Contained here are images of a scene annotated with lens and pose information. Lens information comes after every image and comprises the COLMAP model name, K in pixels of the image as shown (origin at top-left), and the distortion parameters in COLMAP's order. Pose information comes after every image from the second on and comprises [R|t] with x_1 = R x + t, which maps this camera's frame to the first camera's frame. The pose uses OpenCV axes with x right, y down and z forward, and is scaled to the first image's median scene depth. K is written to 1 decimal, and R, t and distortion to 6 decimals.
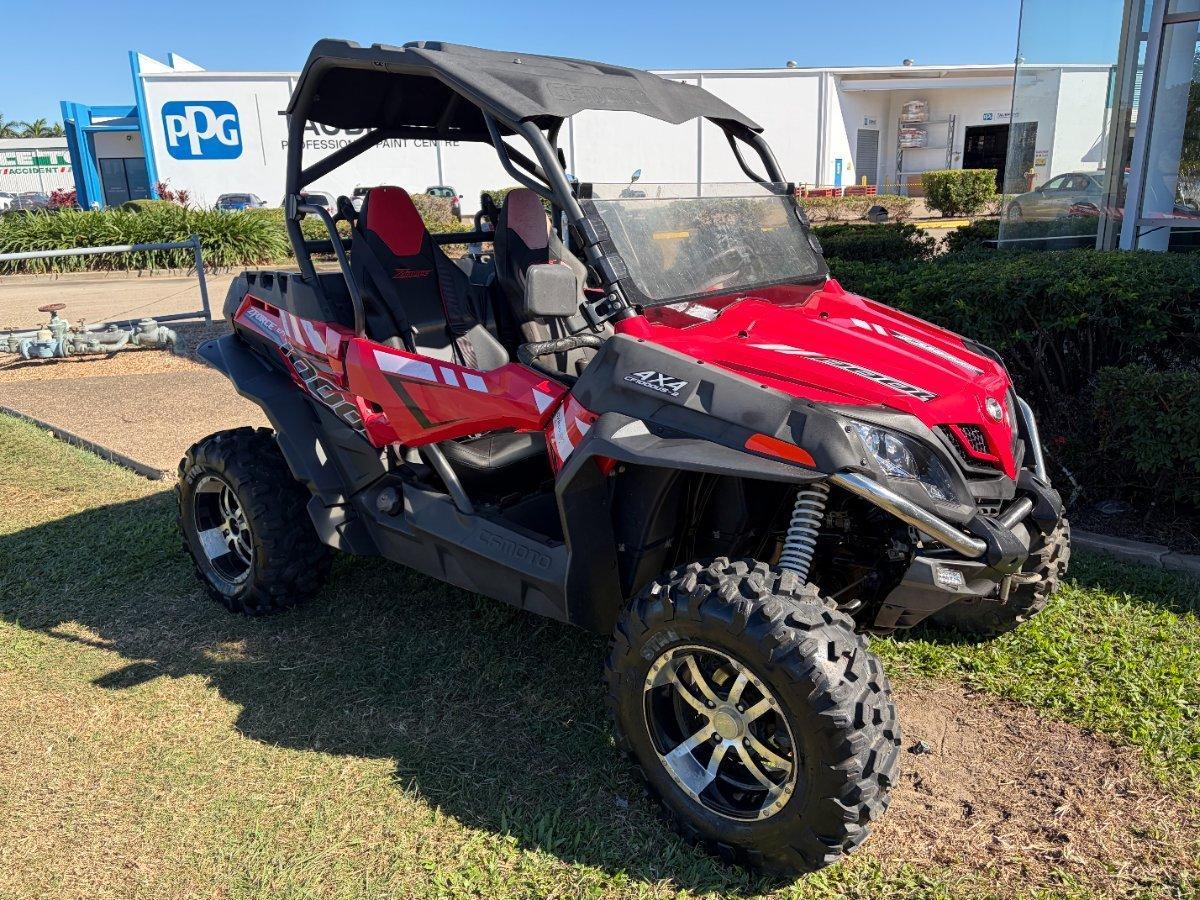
lens RADIAL K [[895.6, 0, 661.7], [0, 895.6, 447.1], [0, 0, 1]] dist [0.089337, -0.135644]
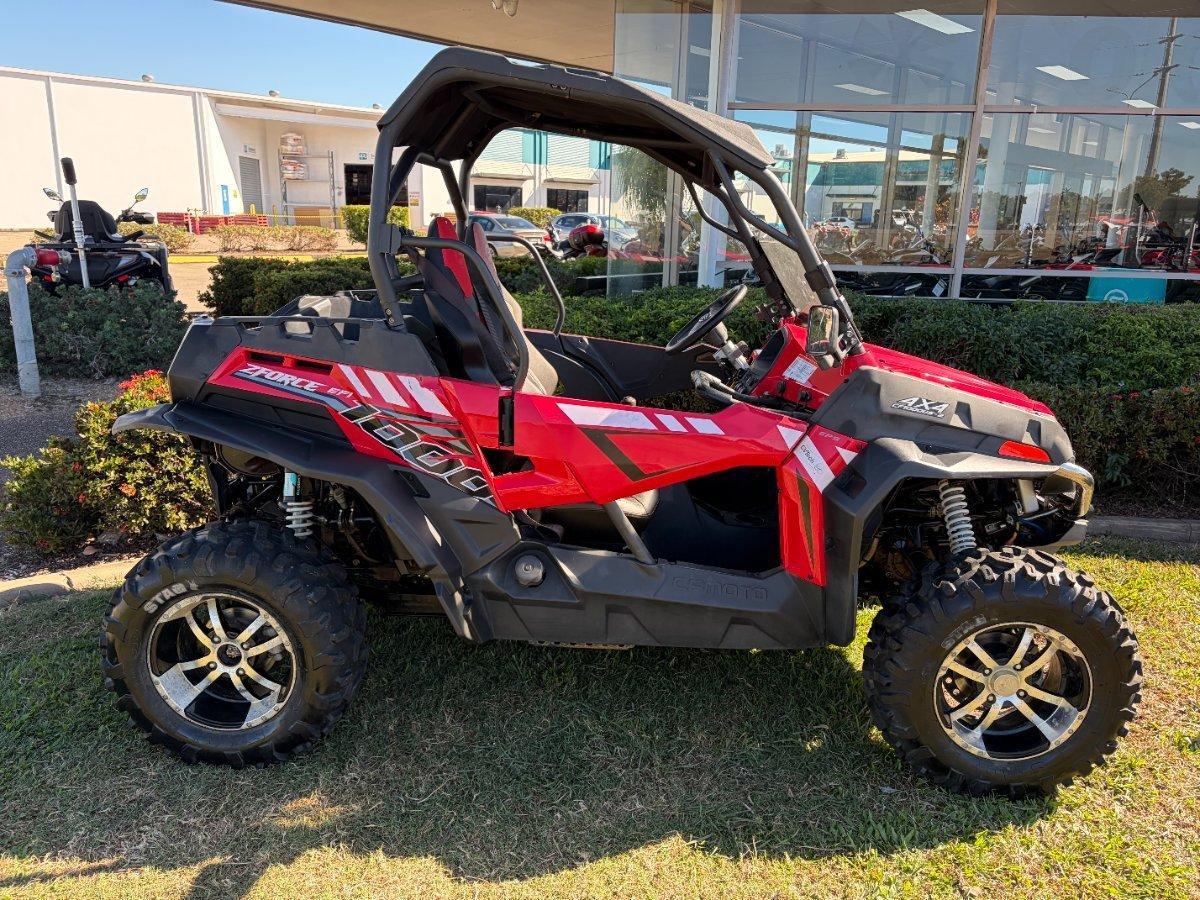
lens RADIAL K [[894.6, 0, 600.0], [0, 894.6, 450.0], [0, 0, 1]] dist [0.029075, -0.008224]
pose [[0.800823, -0.106955, 0.589273, -0.689789], [0.123549, 0.992264, 0.012196, -0.056154], [-0.586019, 0.063037, 0.807842, 0.219304]]
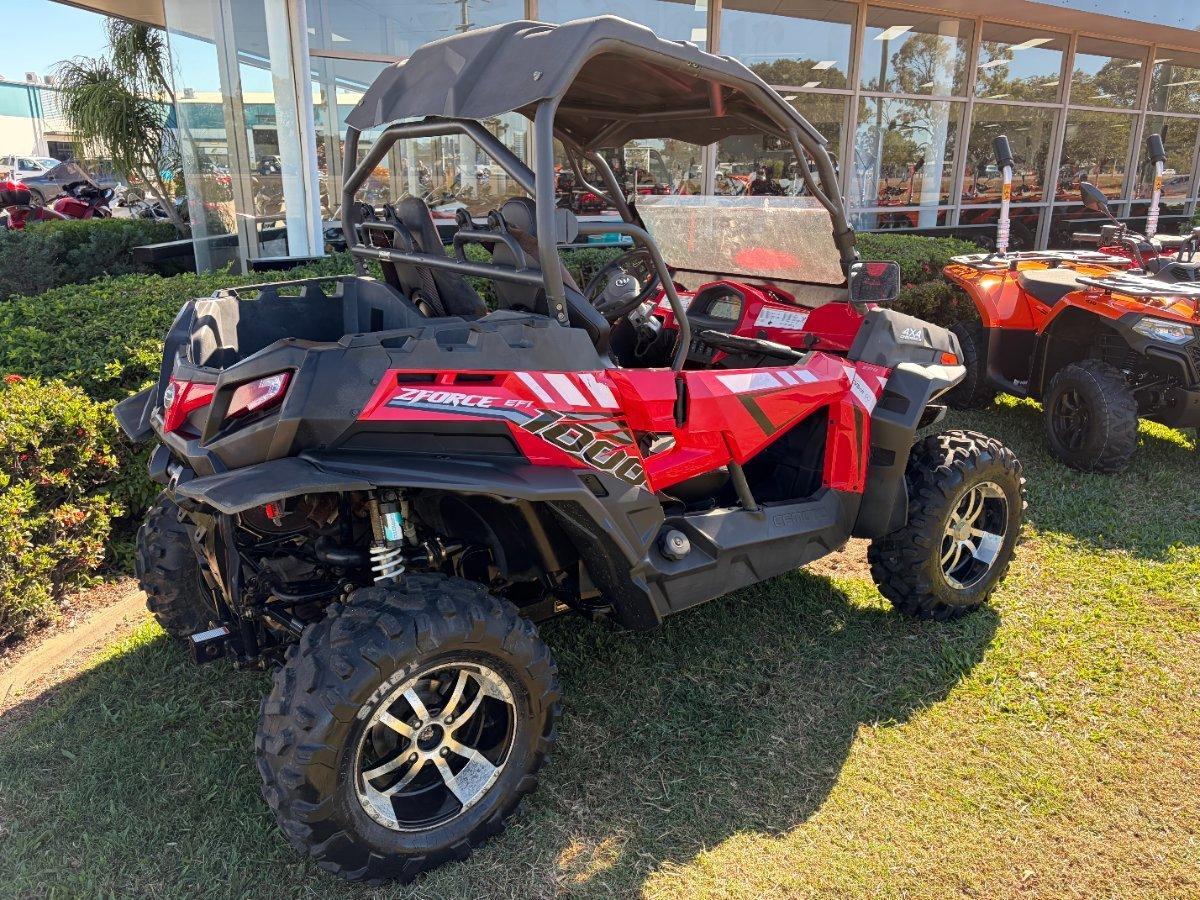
lens RADIAL K [[894.6, 0, 600.0], [0, 894.6, 450.0], [0, 0, 1]] dist [0.029075, -0.008224]
pose [[0.263451, -0.260142, 0.928935, -1.033578], [0.257485, 0.946980, 0.192171, -0.204418], [-0.929675, 0.188559, 0.316466, 0.704000]]
